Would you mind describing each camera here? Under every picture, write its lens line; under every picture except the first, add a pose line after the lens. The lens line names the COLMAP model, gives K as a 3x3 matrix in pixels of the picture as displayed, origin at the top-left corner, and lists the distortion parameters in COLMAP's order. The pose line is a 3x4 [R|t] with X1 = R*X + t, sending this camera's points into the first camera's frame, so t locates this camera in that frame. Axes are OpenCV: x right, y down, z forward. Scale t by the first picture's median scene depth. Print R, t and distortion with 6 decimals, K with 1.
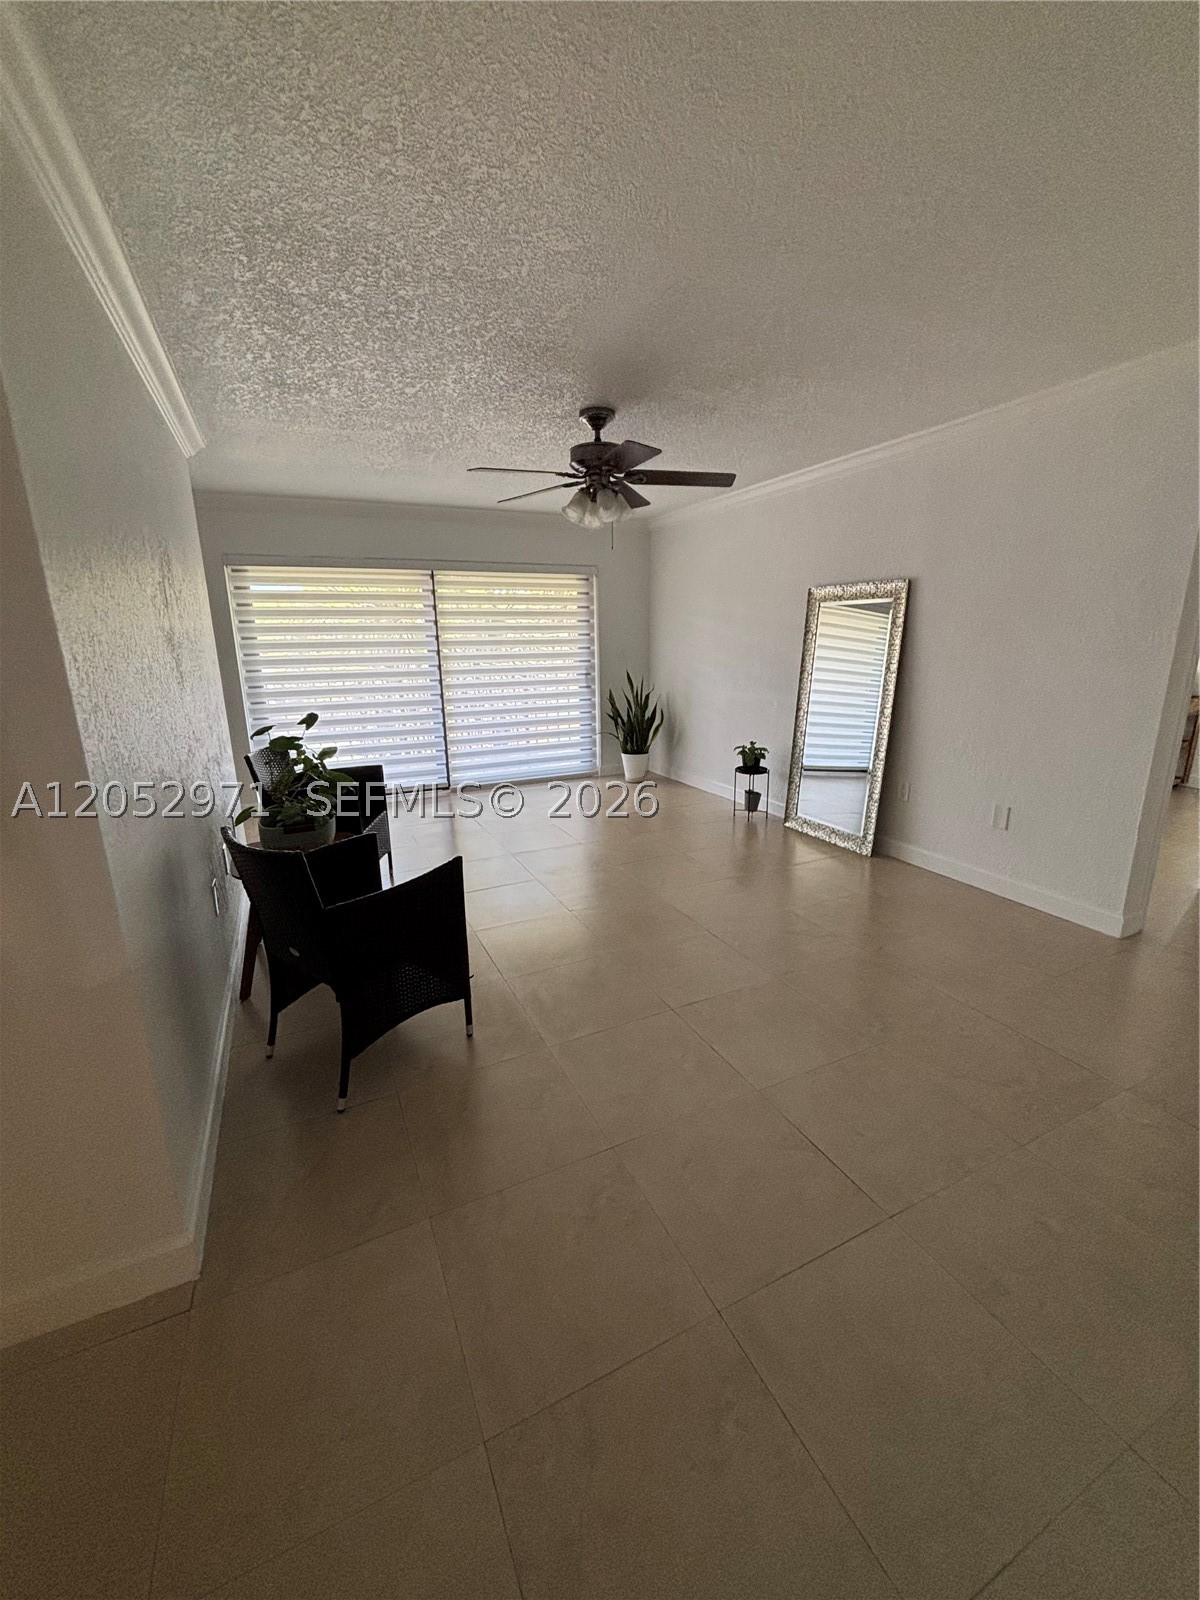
lens RADIAL K [[642.4, 0, 602.5], [0, 642.4, 804.9], [0, 0, 1]] dist [-0.002045, 0.000249]
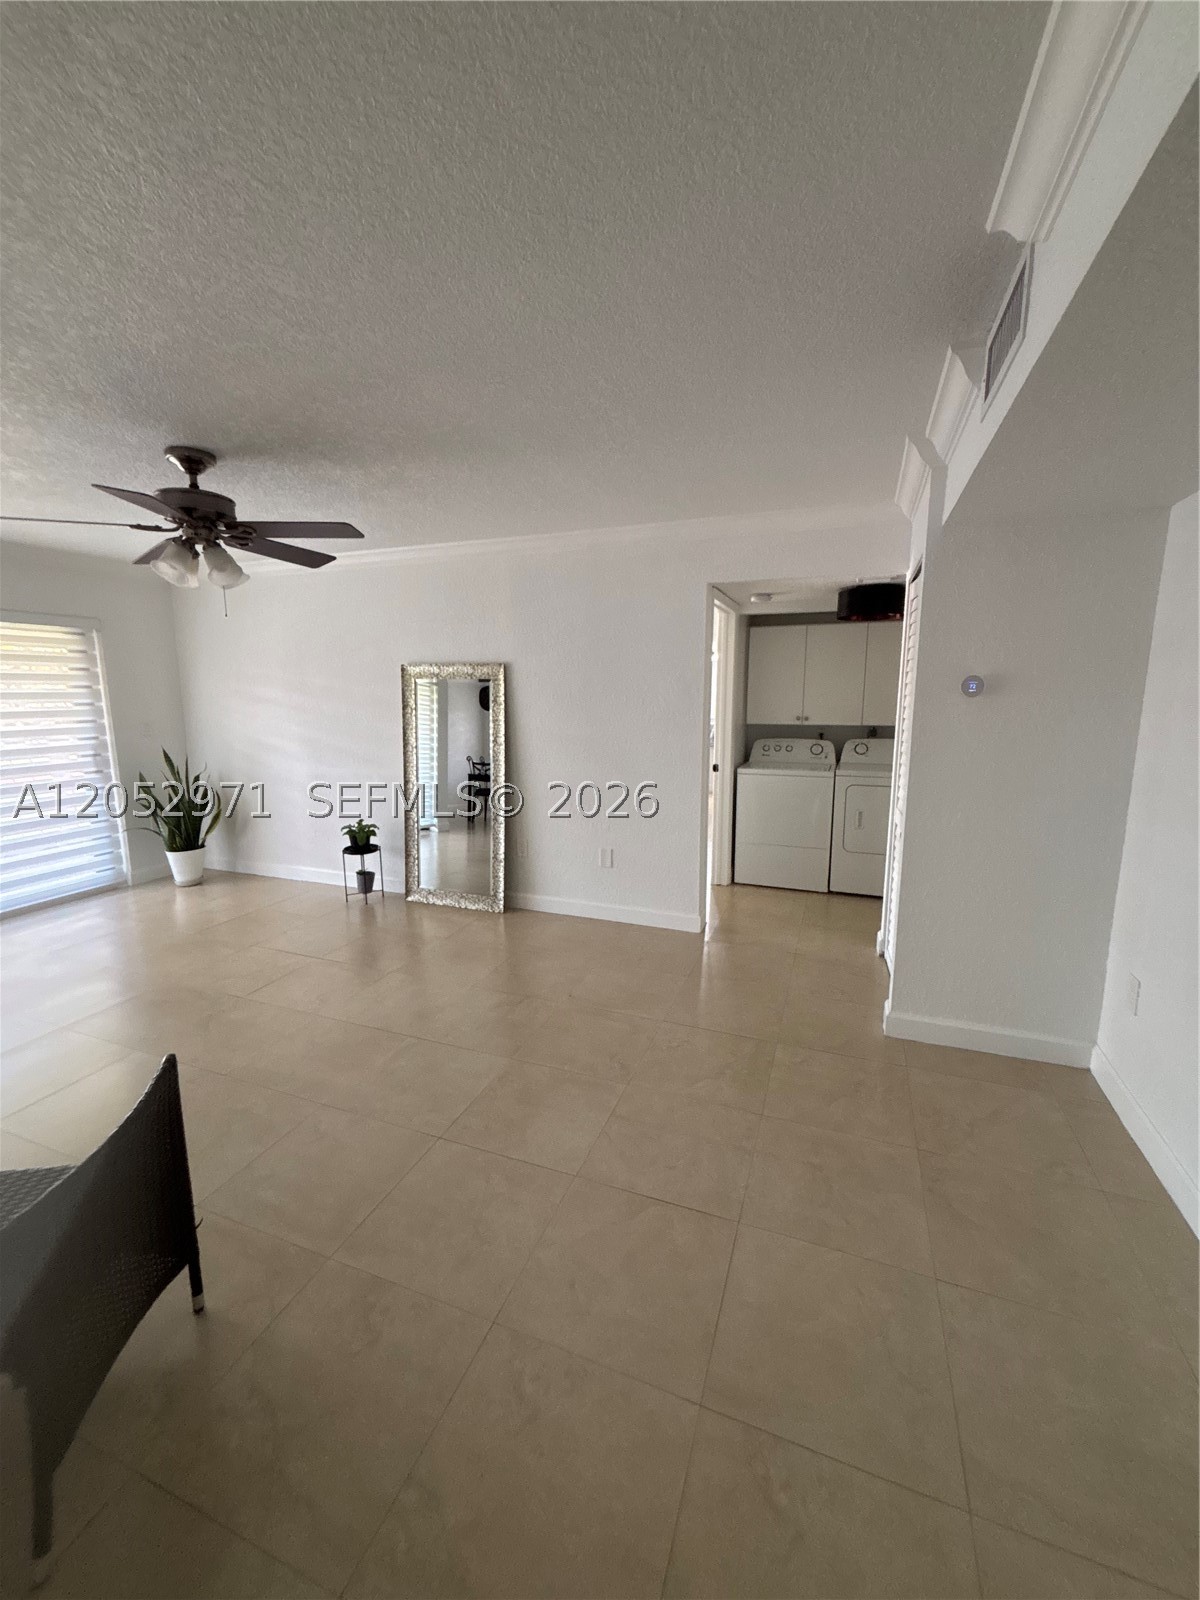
lens RADIAL K [[642.4, 0, 599.9], [0, 642.4, 799.5], [0, 0, 1]] dist [-0.002045, 0.000249]
pose [[0.723245, -0.103629, 0.682772, -0.150562], [0.167224, 0.985534, -0.027556, -0.041928], [-0.670039, 0.134105, 0.730112, 0.070774]]
